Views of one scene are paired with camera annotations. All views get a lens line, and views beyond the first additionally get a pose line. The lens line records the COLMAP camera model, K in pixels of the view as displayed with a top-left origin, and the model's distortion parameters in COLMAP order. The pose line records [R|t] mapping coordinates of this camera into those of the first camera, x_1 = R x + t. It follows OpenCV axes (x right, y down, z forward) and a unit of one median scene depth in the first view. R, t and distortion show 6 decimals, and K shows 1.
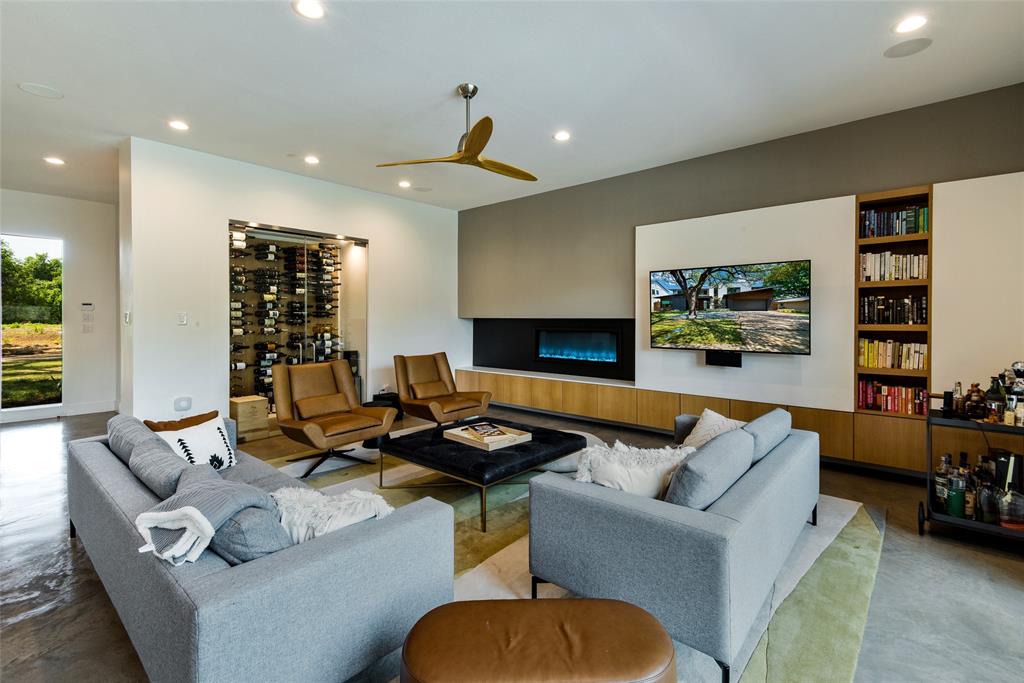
lens RADIAL K [[476.5, 0, 502.0], [0, 476.5, 320.9], [0, 0, 1]] dist [0.025474, -0.006720]
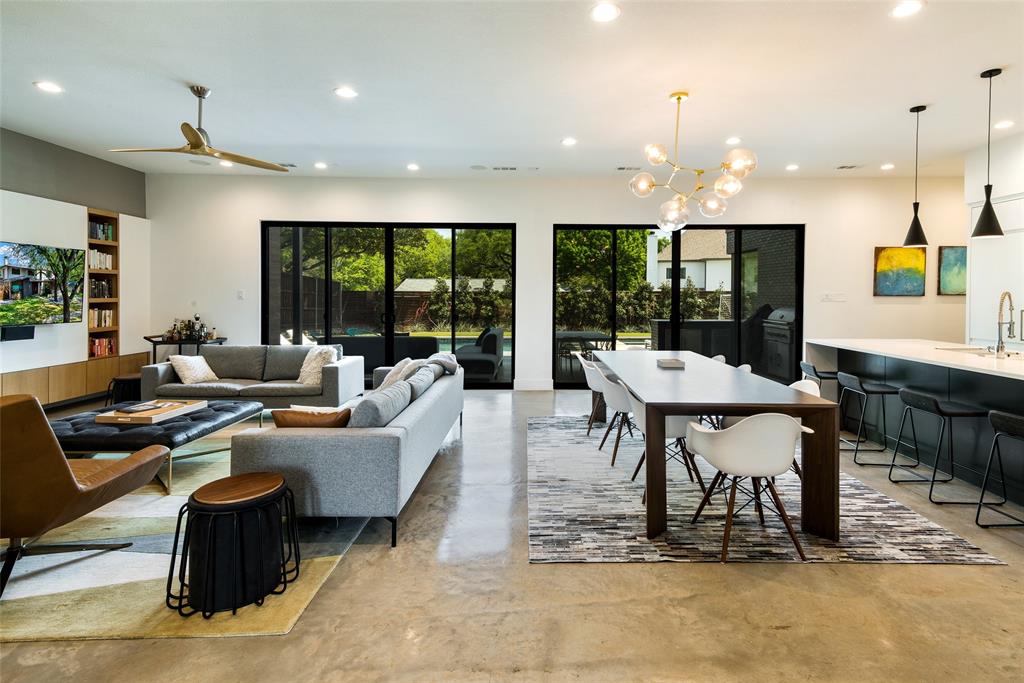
lens RADIAL K [[505.3, 0, 520.0], [0, 505.3, 297.9], [0, 0, 1]] dist [0.002111, -0.000453]
pose [[-0.664828, -0.003032, 0.746990, -1.124826], [0.001835, 0.999982, 0.005692, 0.000102], [-0.746994, 0.005155, -0.664810, 0.953753]]
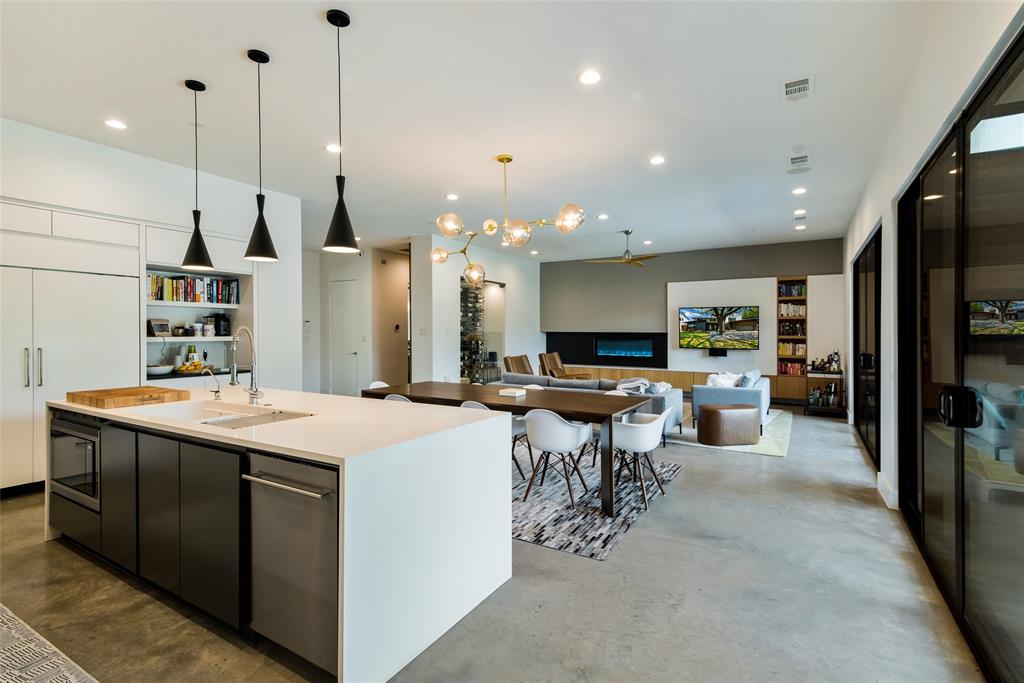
lens RADIAL K [[476.5, 0, 512.3], [0, 476.5, 325.6], [0, 0, 1]] dist [0.025474, -0.006720]
pose [[0.983845, 0.005906, 0.178927, -0.787287], [-0.002839, 0.999845, -0.017389, 0.002447], [-0.179002, 0.016601, 0.983709, -0.871759]]
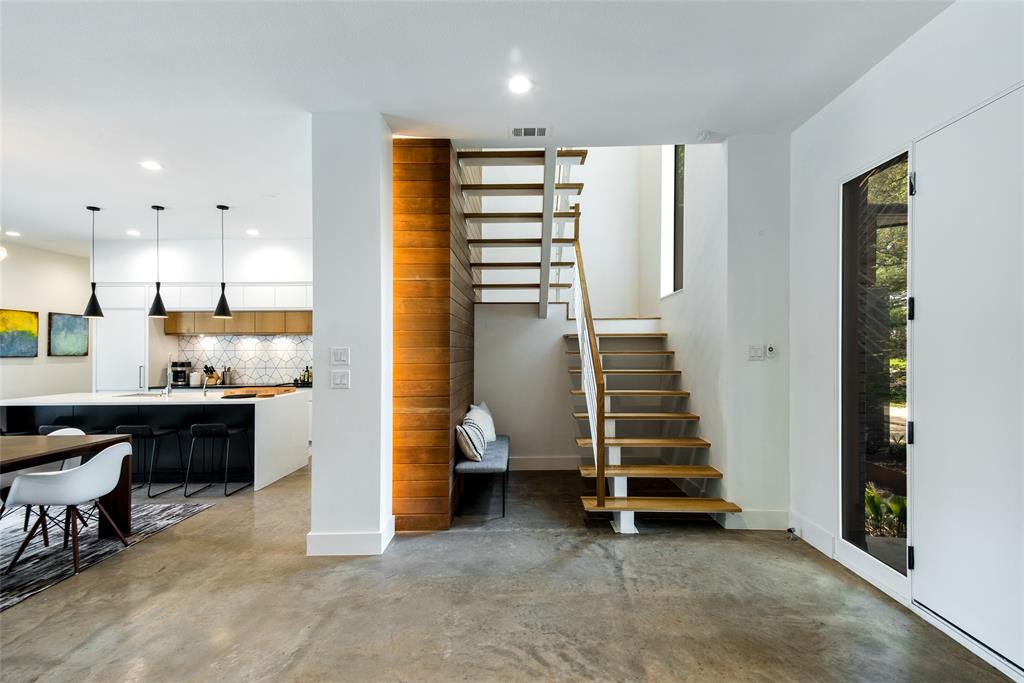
lens RADIAL K [[476.5, 0, 514.5], [0, 476.5, 343.8], [0, 0, 1]] dist [0.025474, -0.006720]
pose [[-0.745468, -0.006244, -0.666512, -0.879560], [0.005576, 0.999863, -0.015604, -0.004731], [0.666518, -0.015349, -0.745331, 1.290820]]
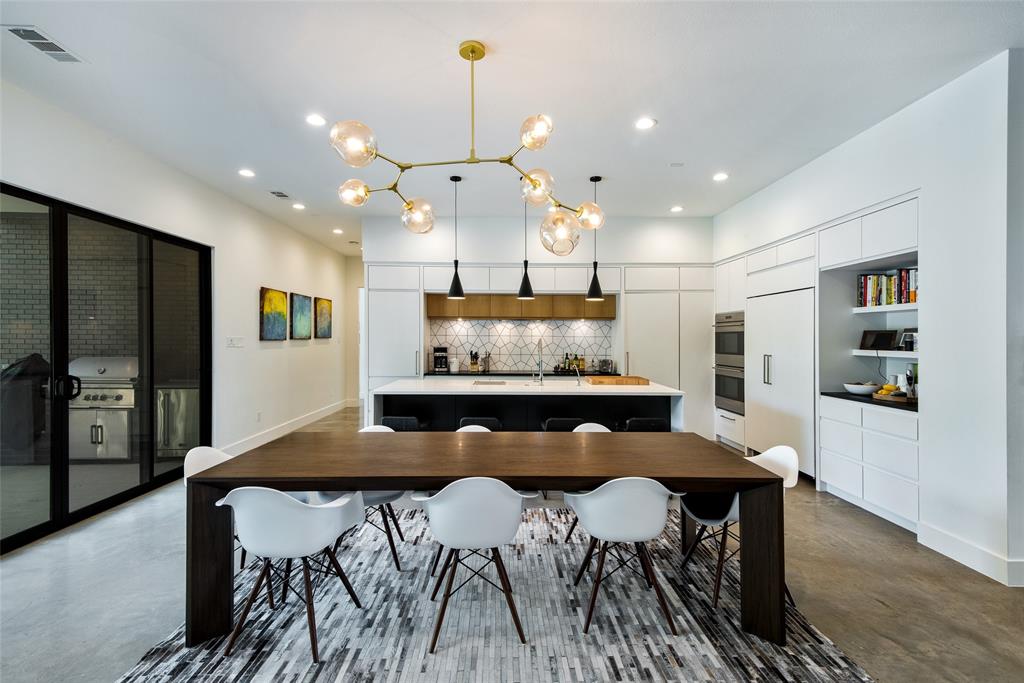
lens RADIAL K [[476.5, 0, 520.6], [0, 476.5, 351.7], [0, 0, 1]] dist [0.025474, -0.006720]
pose [[-0.727531, 0.017591, -0.685850, -0.254382], [-0.006092, 0.999466, 0.032097, -0.011205], [0.686048, 0.027530, -0.727035, 0.593655]]
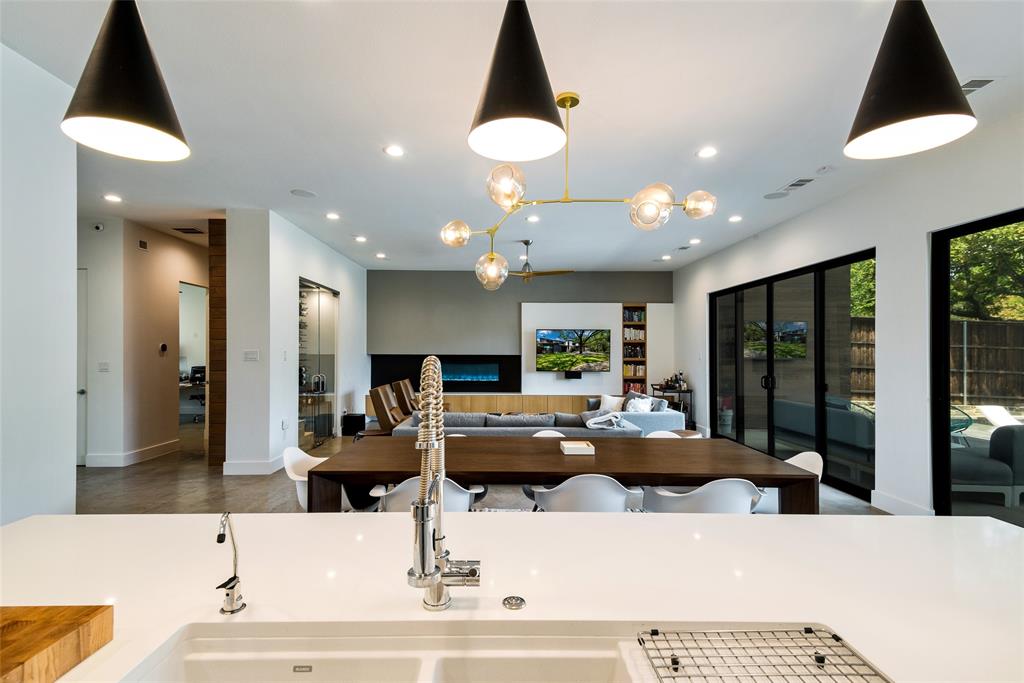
lens RADIAL K [[476.5, 0, 515.3], [0, 476.5, 348.1], [0, 0, 1]] dist [0.025474, -0.006720]
pose [[0.743743, 0.009078, 0.668404, -1.115067], [0.000135, 0.999906, -0.013731, -0.008215], [-0.668466, 0.010302, 0.743671, -0.351237]]
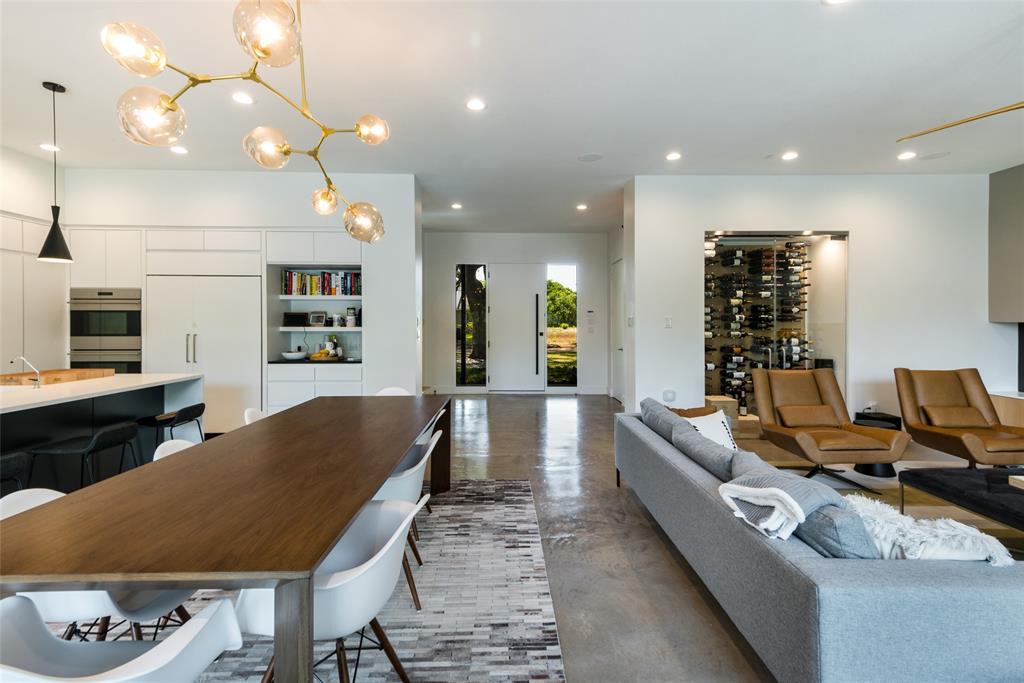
lens RADIAL K [[476.5, 0, 500.6], [0, 476.5, 321.5], [0, 0, 1]] dist [0.025474, -0.006720]
pose [[0.671113, -0.001140, -0.741354, -0.081287], [-0.005117, 0.999968, -0.006170, 0.002514], [0.741338, 0.007934, 0.671085, -0.073309]]
